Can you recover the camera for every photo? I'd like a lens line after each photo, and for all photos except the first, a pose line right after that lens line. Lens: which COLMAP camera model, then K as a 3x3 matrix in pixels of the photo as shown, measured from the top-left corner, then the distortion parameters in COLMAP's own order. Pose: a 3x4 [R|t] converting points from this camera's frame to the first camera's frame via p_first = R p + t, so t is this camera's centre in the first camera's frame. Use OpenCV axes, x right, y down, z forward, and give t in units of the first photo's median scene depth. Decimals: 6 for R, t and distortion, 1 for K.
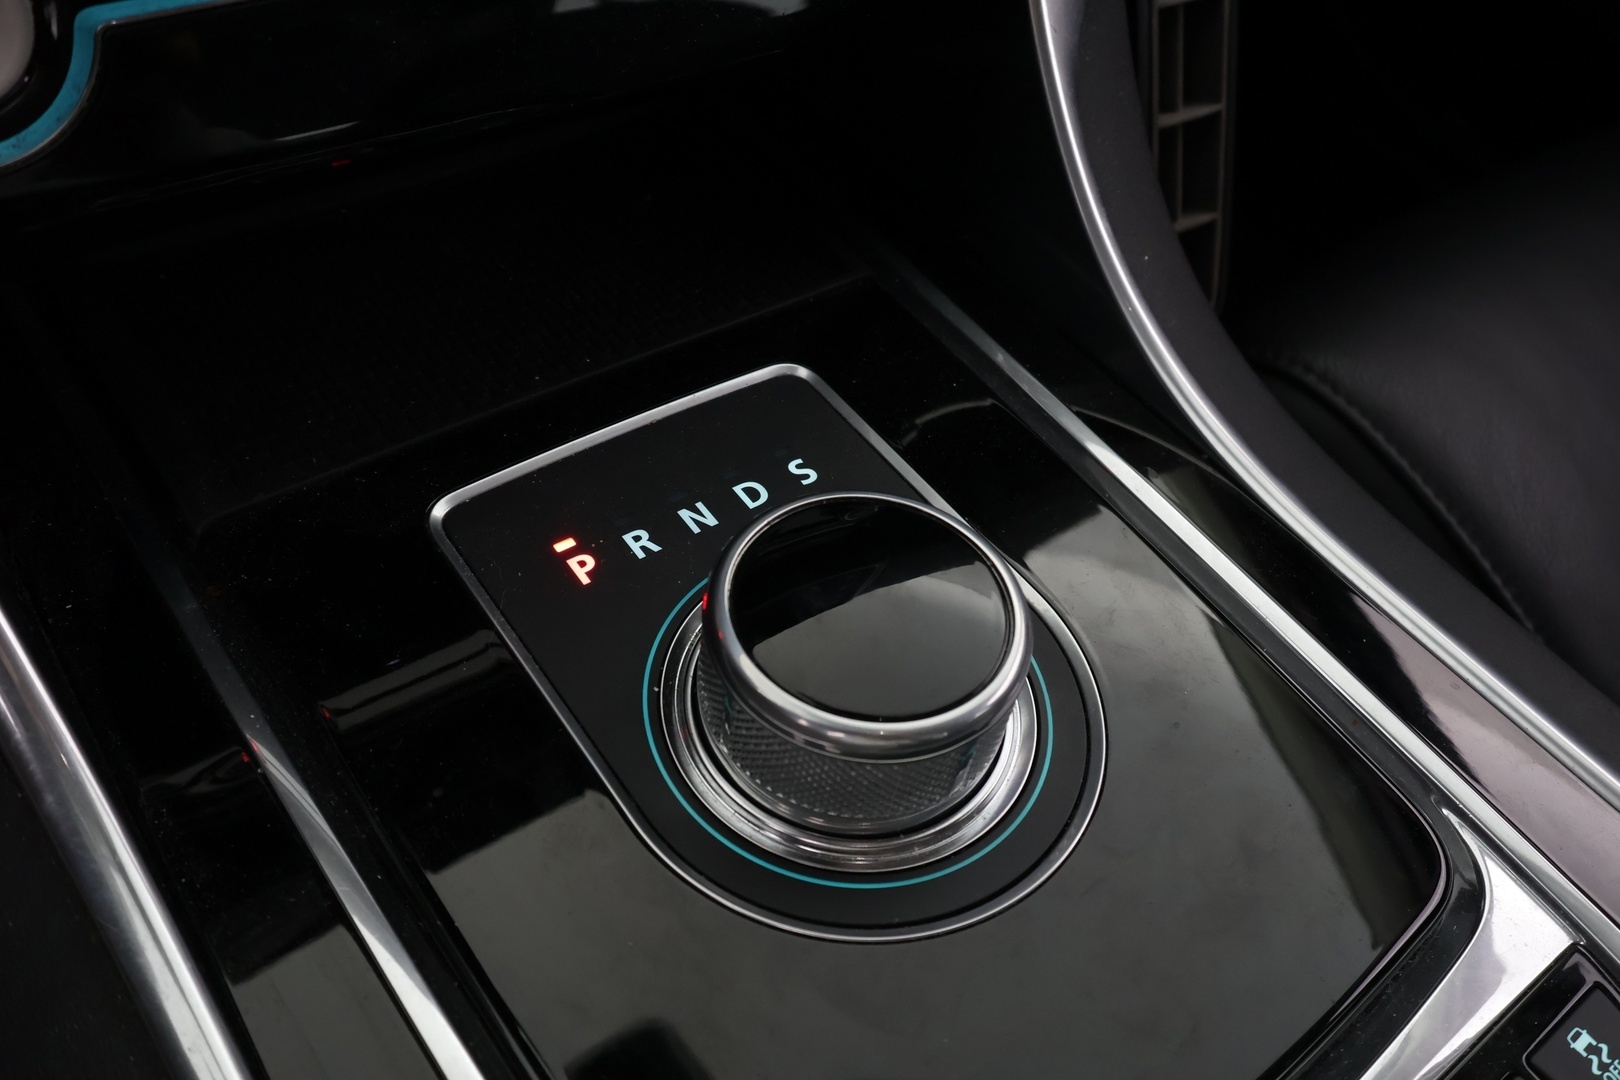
lens RADIAL K [[1269.4, 0, 824.8], [0, 1269.4, 533.6], [0, 0, 1]] dist [0.000196, 0.002119]
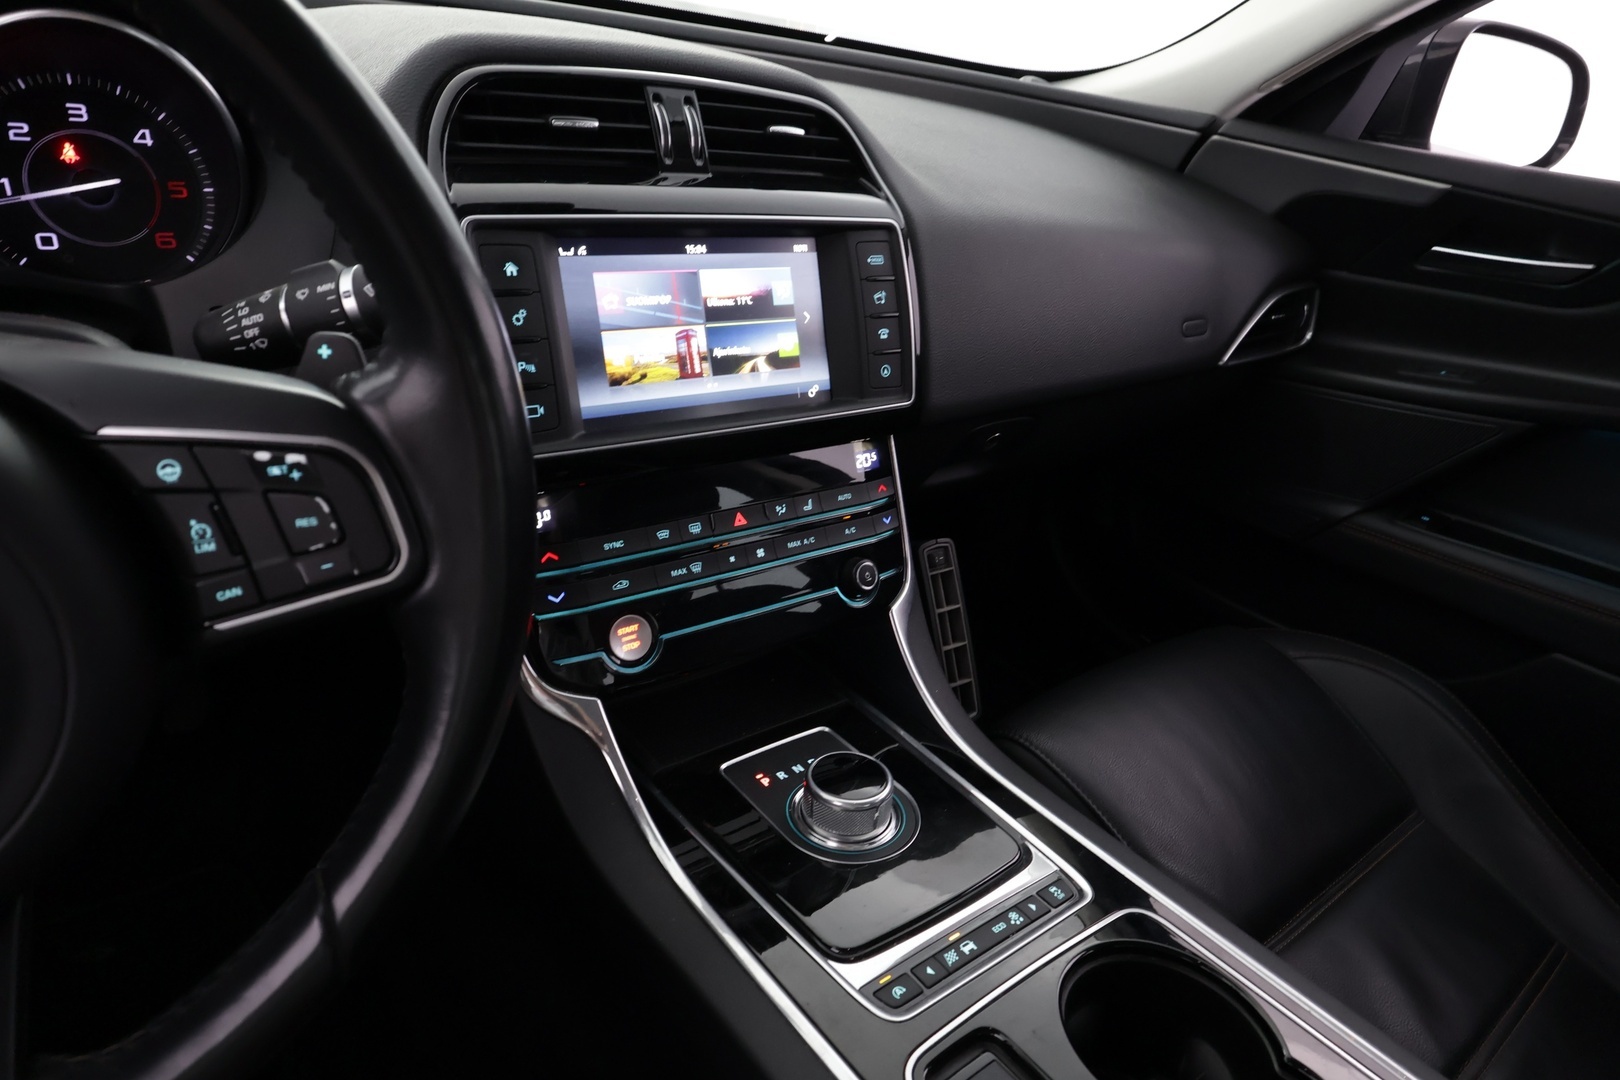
lens RADIAL K [[943.7, 0, 812.2], [0, 943.7, 541.9], [0, 0, 1]] dist [-0.003589, 0.001886]
pose [[0.999019, -0.043775, -0.006721, -0.018717], [0.036856, 0.905896, -0.421893, 0.449874], [0.024557, 0.421232, 0.906621, -1.356701]]
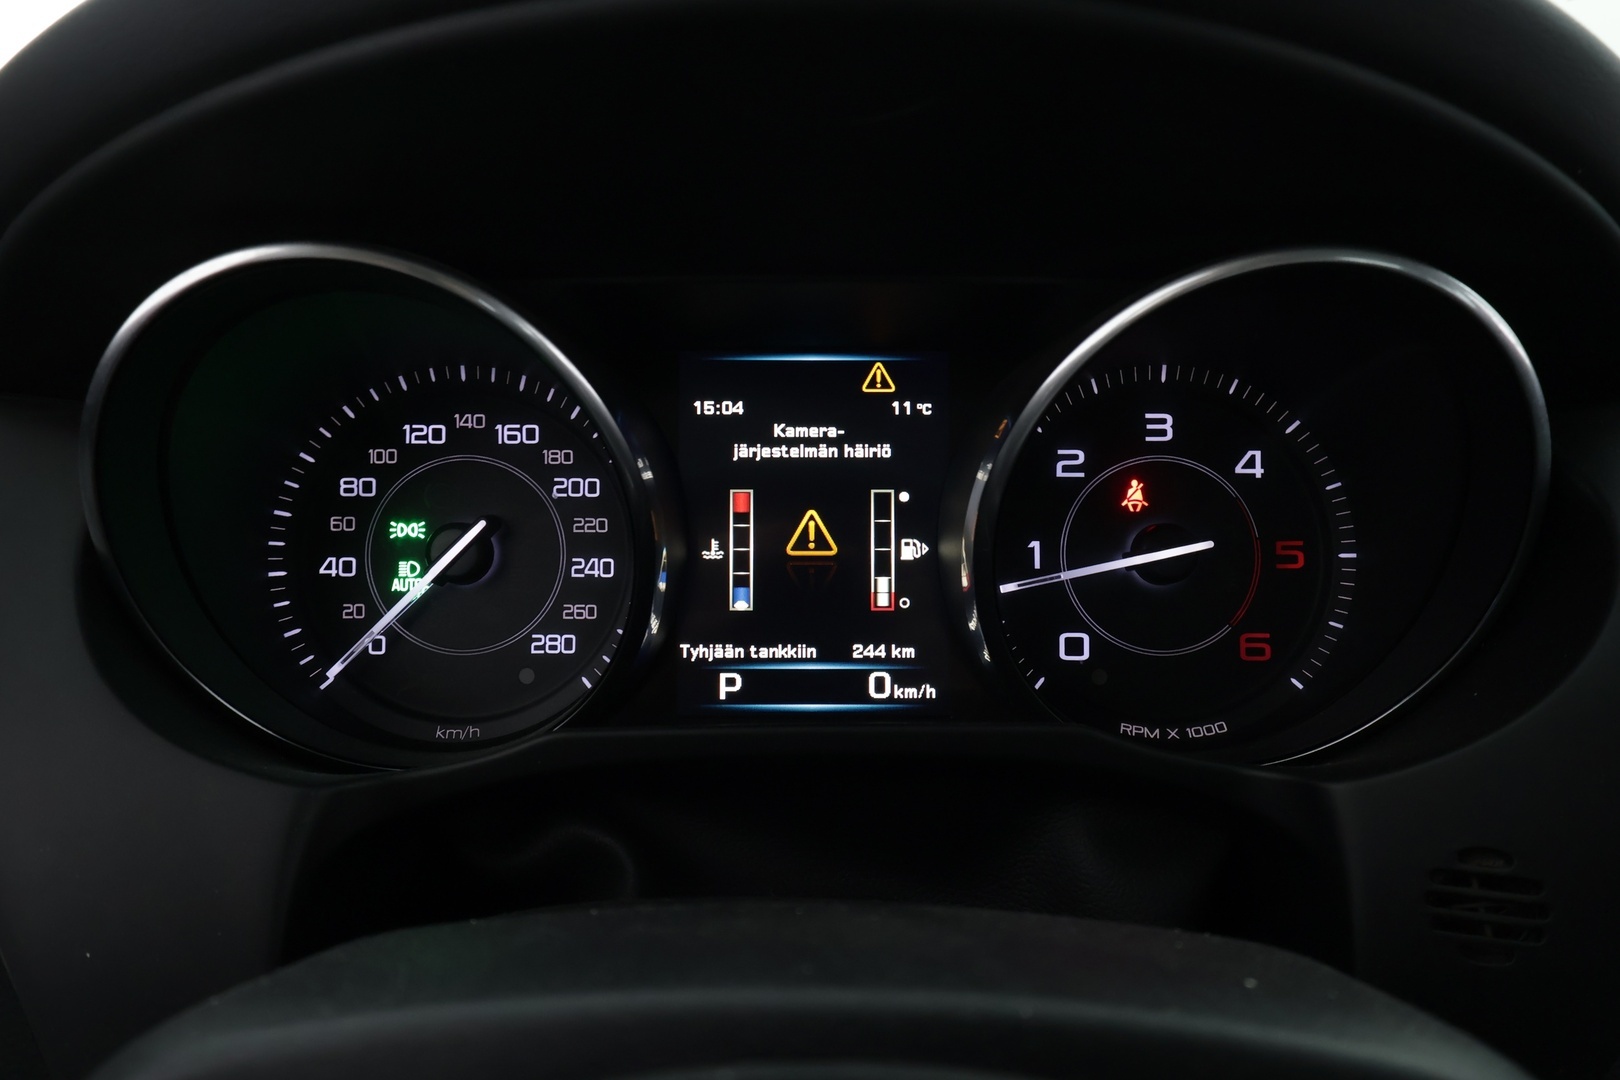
lens RADIAL K [[1269.4, 0, 804.1], [0, 1269.4, 549.0], [0, 0, 1]] dist [0.000196, 0.002119]
pose [[0.803010, -0.019550, -0.595645, -0.933508], [-0.384829, 0.746152, -0.543291, -0.146233], [0.455063, 0.665489, 0.591643, -0.980657]]
